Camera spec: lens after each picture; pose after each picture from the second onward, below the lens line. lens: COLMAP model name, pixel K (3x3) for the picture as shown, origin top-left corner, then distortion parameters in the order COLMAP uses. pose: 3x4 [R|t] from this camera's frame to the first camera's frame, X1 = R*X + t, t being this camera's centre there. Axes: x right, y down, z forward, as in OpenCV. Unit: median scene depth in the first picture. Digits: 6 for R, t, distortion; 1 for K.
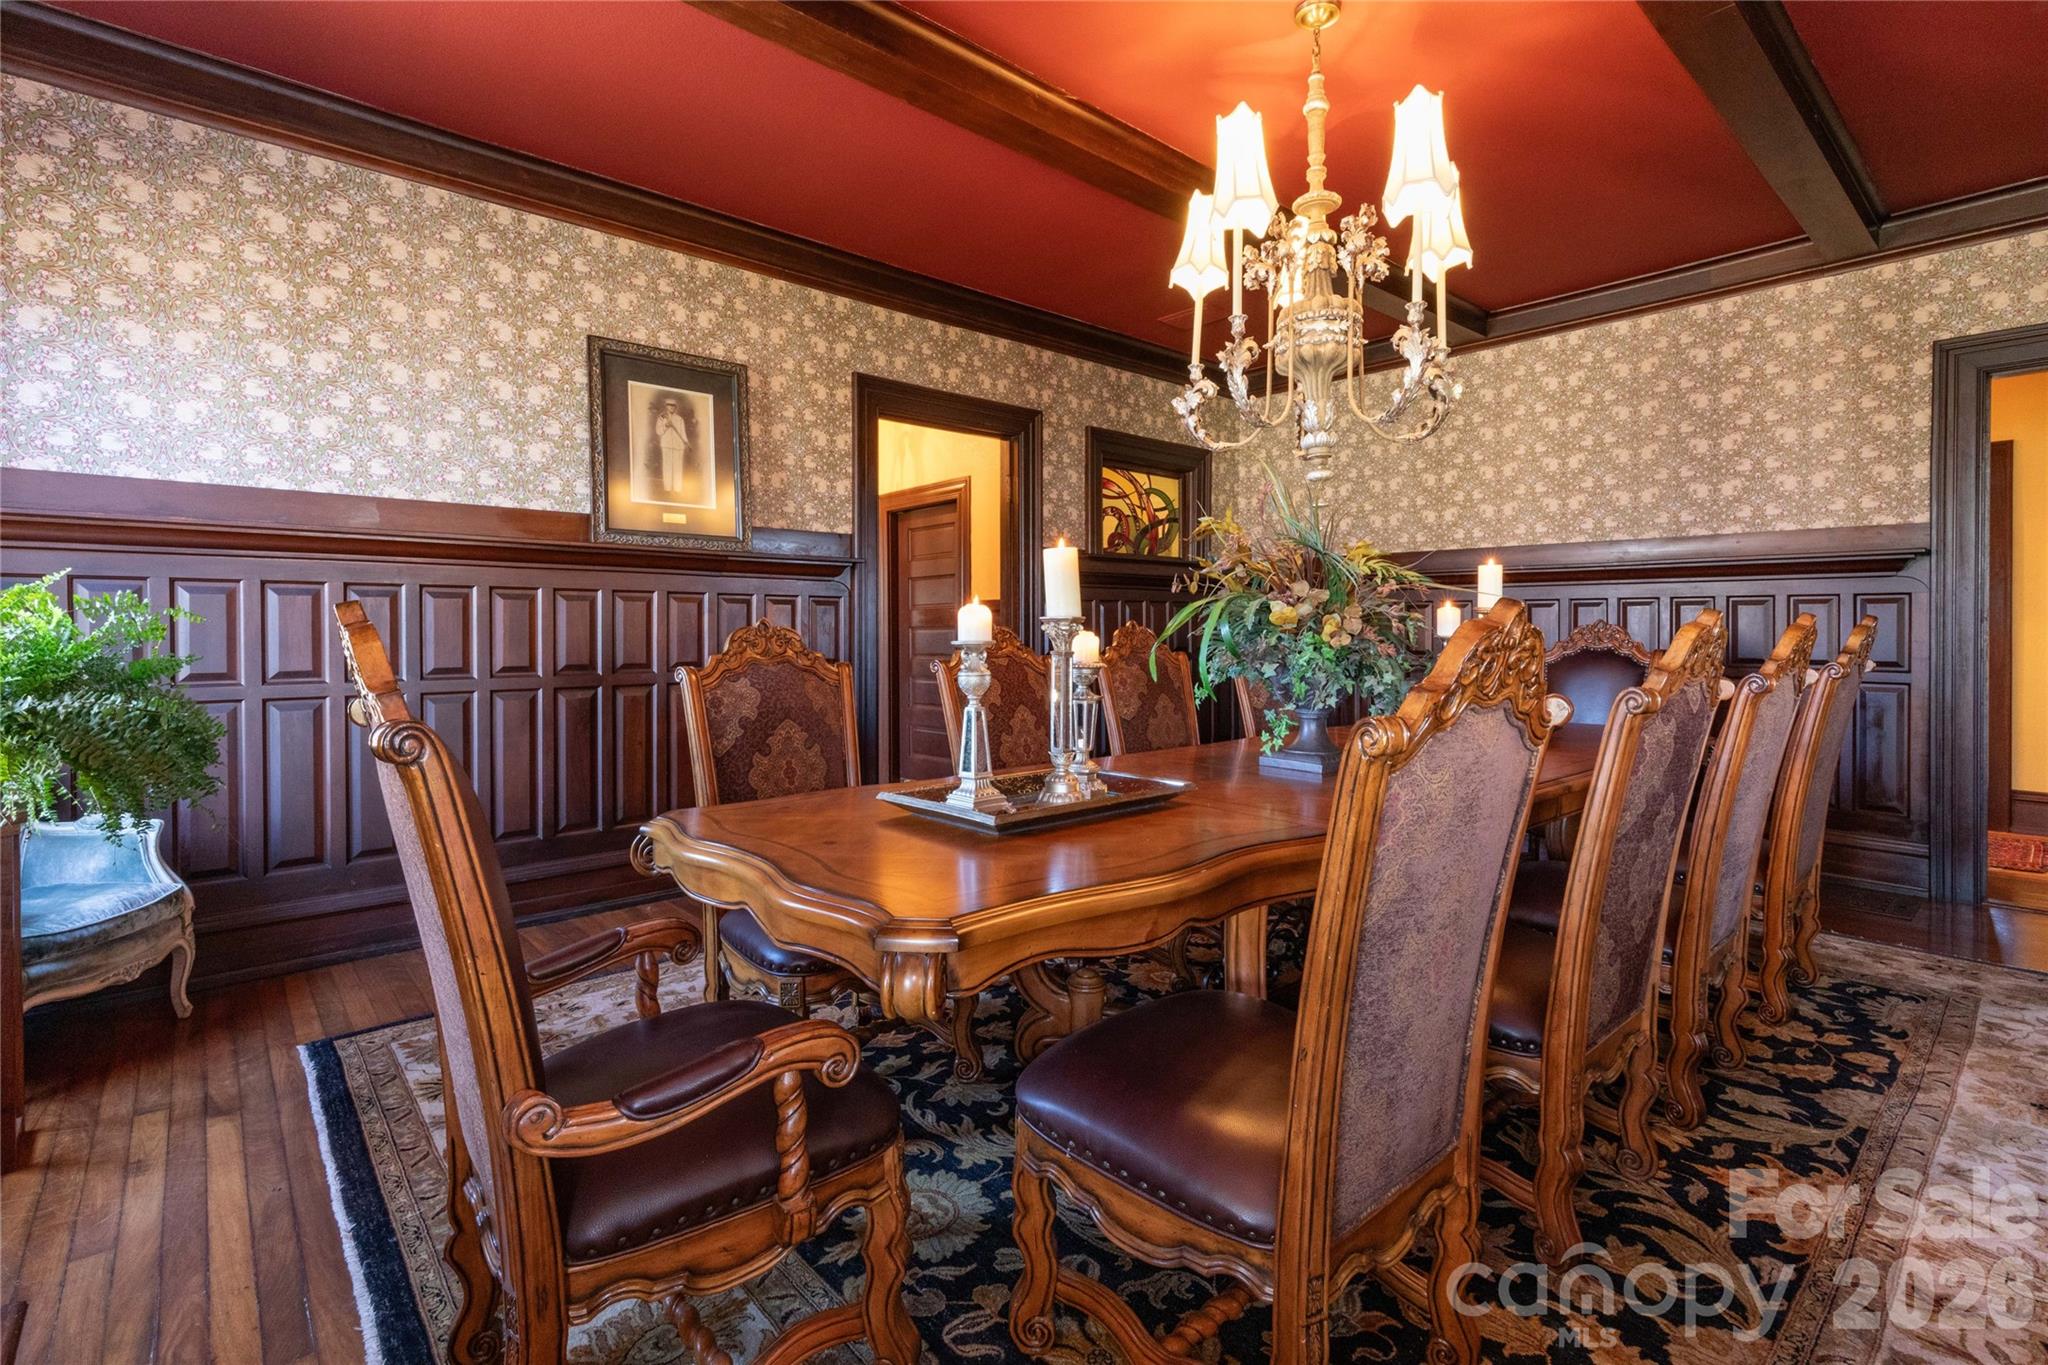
lens RADIAL K [[933.5, 0, 1028.9], [0, 933.5, 647.7], [0, 0, 1]] dist [0.002596, 0.000908]
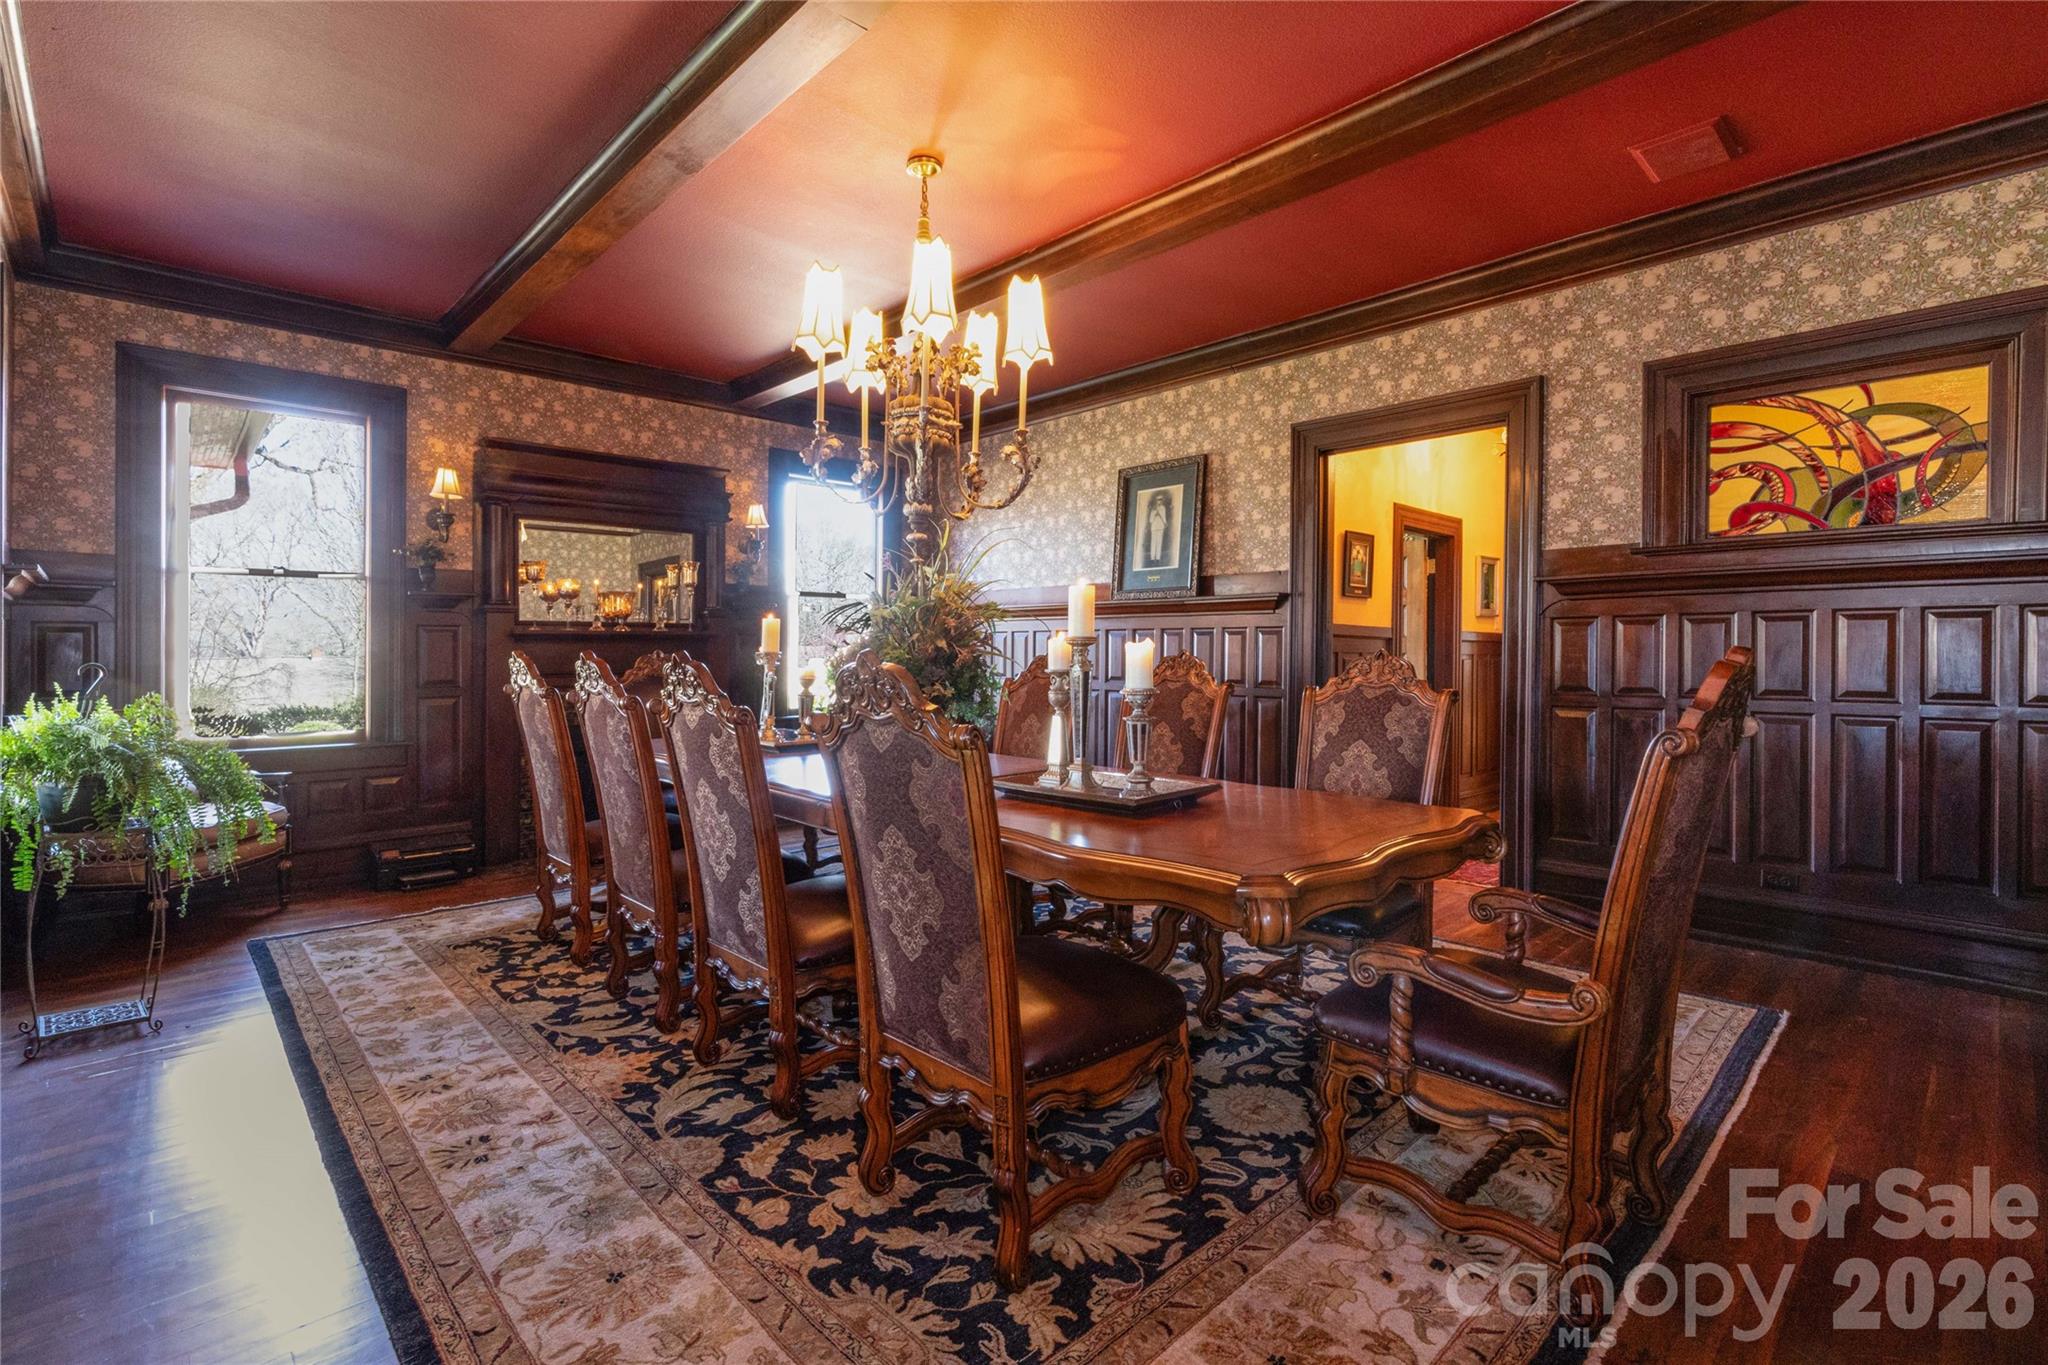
lens RADIAL K [[933.5, 0, 1025.3], [0, 933.5, 661.0], [0, 0, 1]] dist [0.002596, 0.000908]
pose [[0.042044, 0.014188, -0.999015, 0.984096], [-0.016909, 0.999766, 0.013487, -0.024197], [0.998973, 0.016325, 0.042274, 0.685487]]
